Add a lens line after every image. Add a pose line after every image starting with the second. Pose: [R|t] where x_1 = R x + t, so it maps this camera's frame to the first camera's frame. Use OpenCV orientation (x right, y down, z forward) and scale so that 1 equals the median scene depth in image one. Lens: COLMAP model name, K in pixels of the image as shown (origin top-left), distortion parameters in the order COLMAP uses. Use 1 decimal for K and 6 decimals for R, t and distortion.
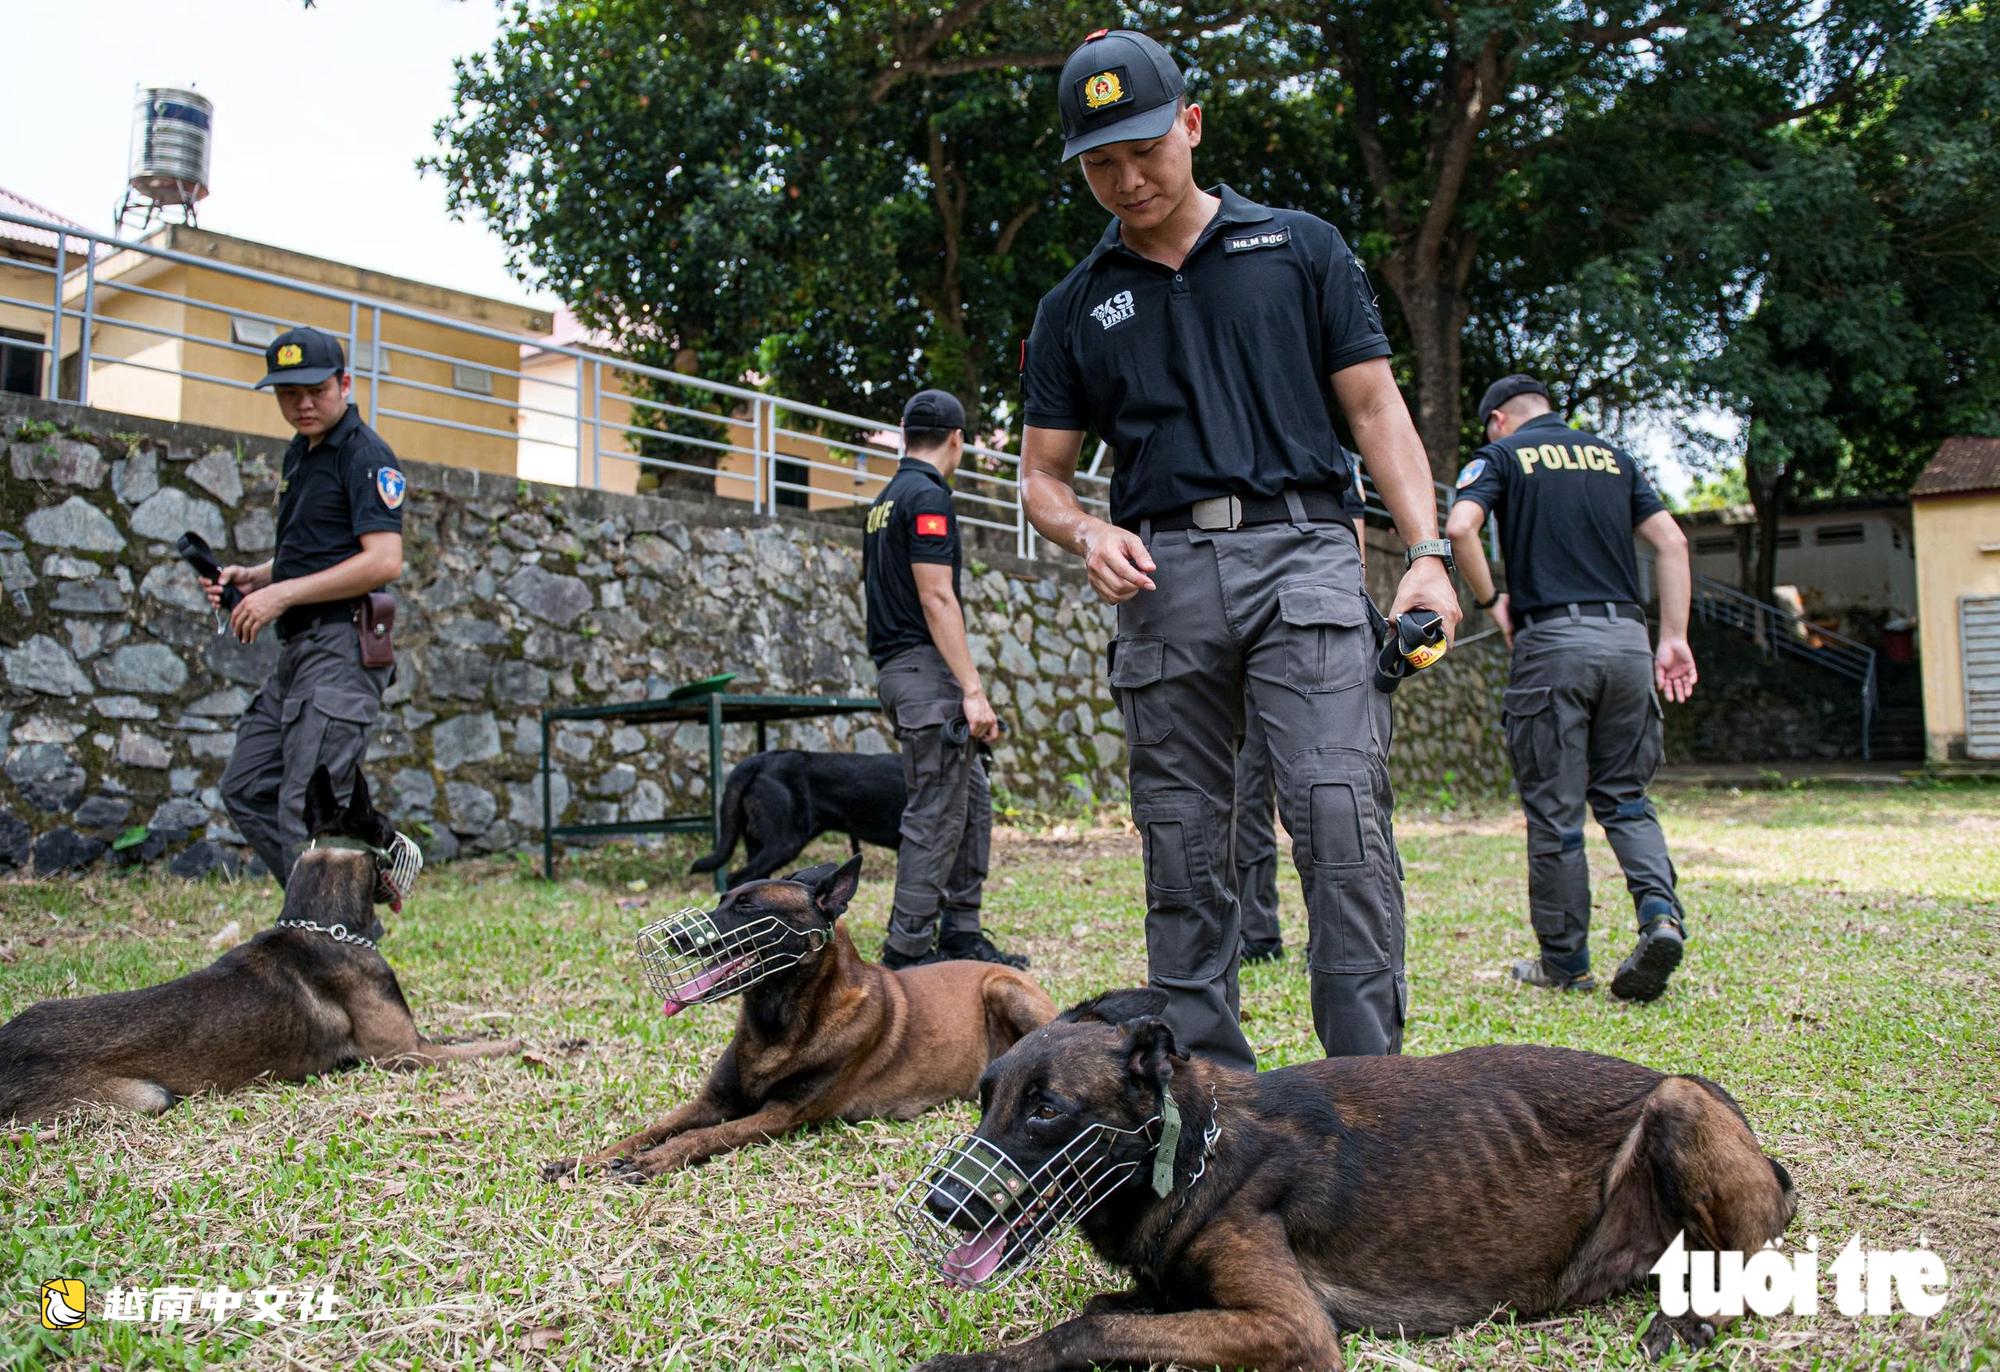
lens RADIAL K [[1547.4, 0, 987.3], [0, 1547.4, 620.6], [0, 0, 1]] dist [-0.052887, -0.000916]
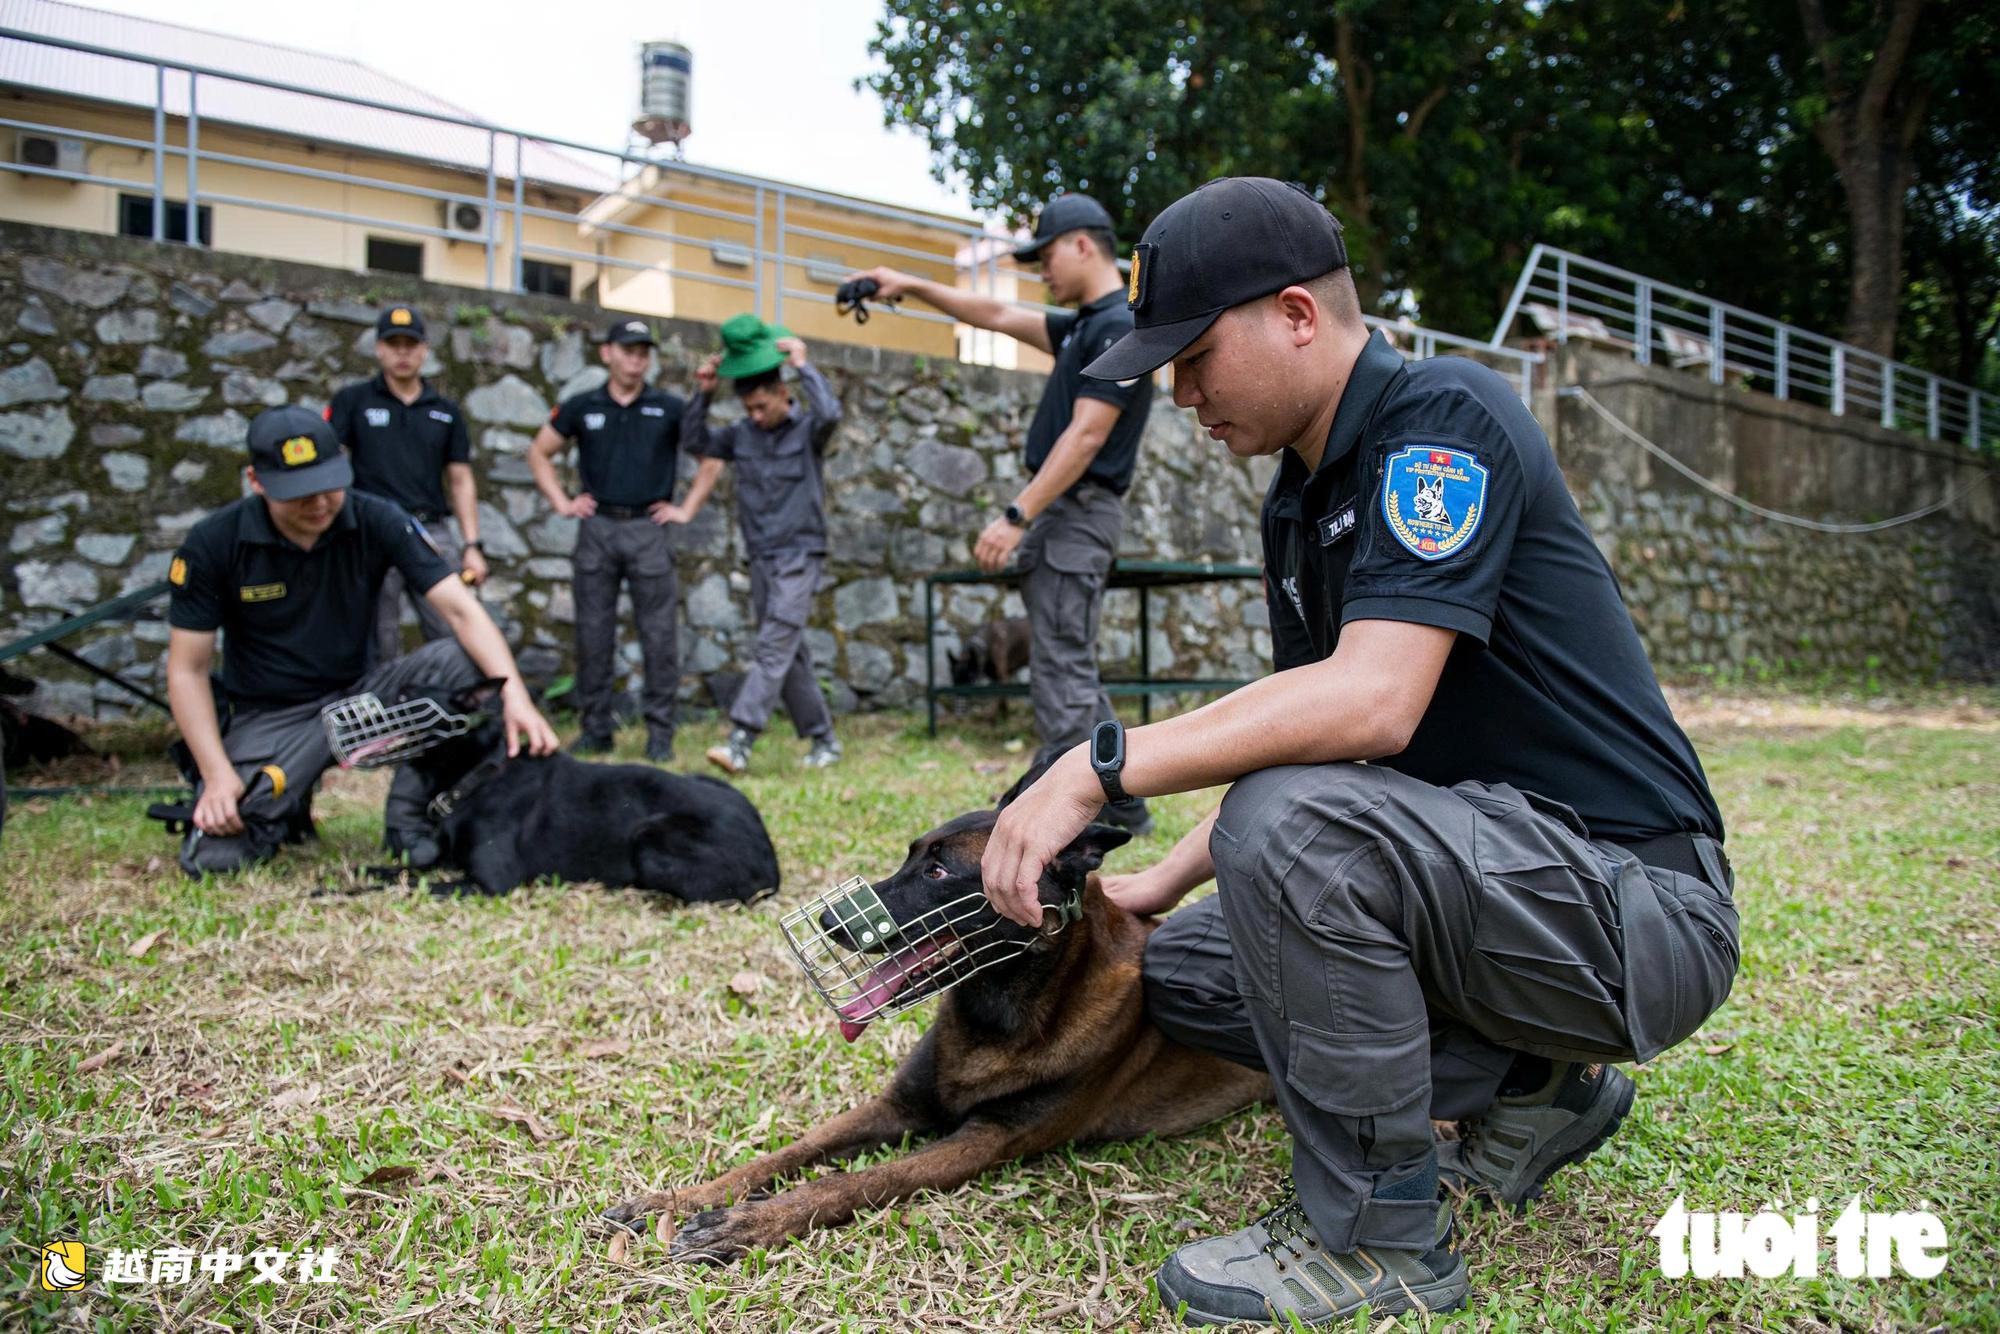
lens RADIAL K [[1357.9, 0, 1000.0], [0, 1357.9, 667.0], [0, 0, 1]] dist [-0.054448, -0.004060]
pose [[0.960908, 0.028638, -0.275384, 0.009319], [0.003826, 0.993167, 0.116636, 0.011322], [0.276843, -0.113130, 0.954233, 0.111257]]
